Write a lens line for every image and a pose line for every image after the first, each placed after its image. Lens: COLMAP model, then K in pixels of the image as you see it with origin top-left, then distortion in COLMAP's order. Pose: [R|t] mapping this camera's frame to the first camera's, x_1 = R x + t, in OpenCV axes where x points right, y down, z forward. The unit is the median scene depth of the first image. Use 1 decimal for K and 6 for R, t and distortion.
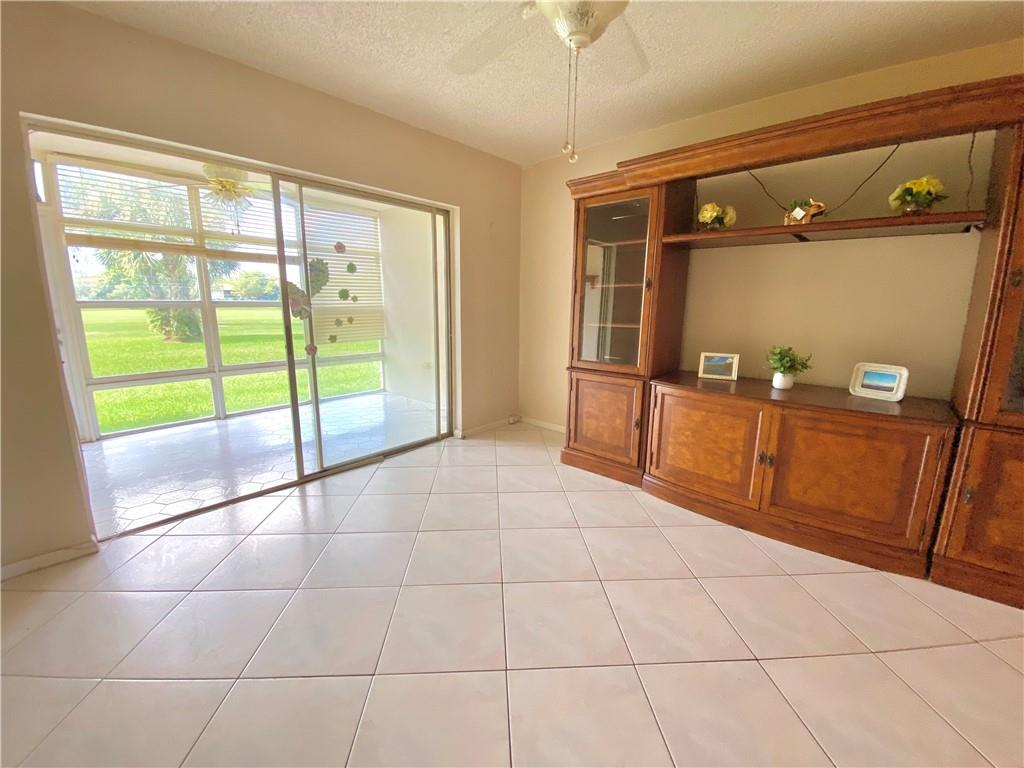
lens RADIAL K [[412.7, 0, 515.7], [0, 412.7, 384.6], [0, 0, 1]] dist [0.006713, -0.014350]
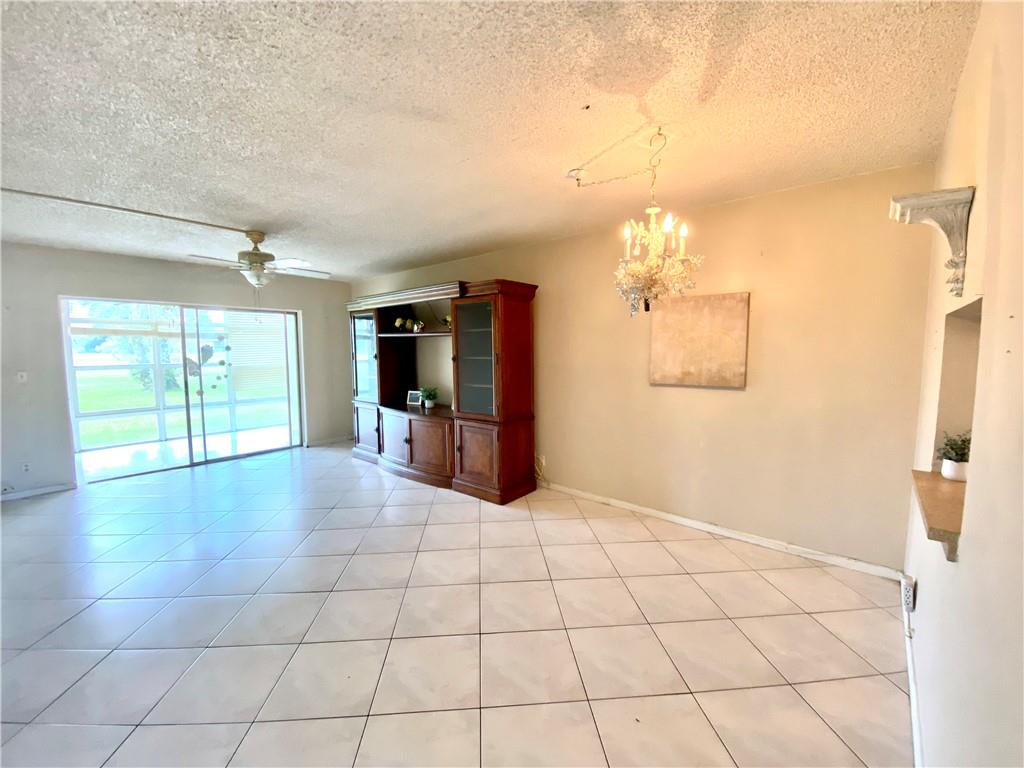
lens RADIAL K [[413.0, 0, 514.8], [0, 413.0, 384.0], [0, 0, 1]] dist [0.006401, -0.013747]
pose [[0.999690, -0.015713, 0.019317, 0.902337], [0.017750, 0.993747, -0.110231, 0.108269], [-0.017464, 0.110540, 0.993718, -0.892293]]
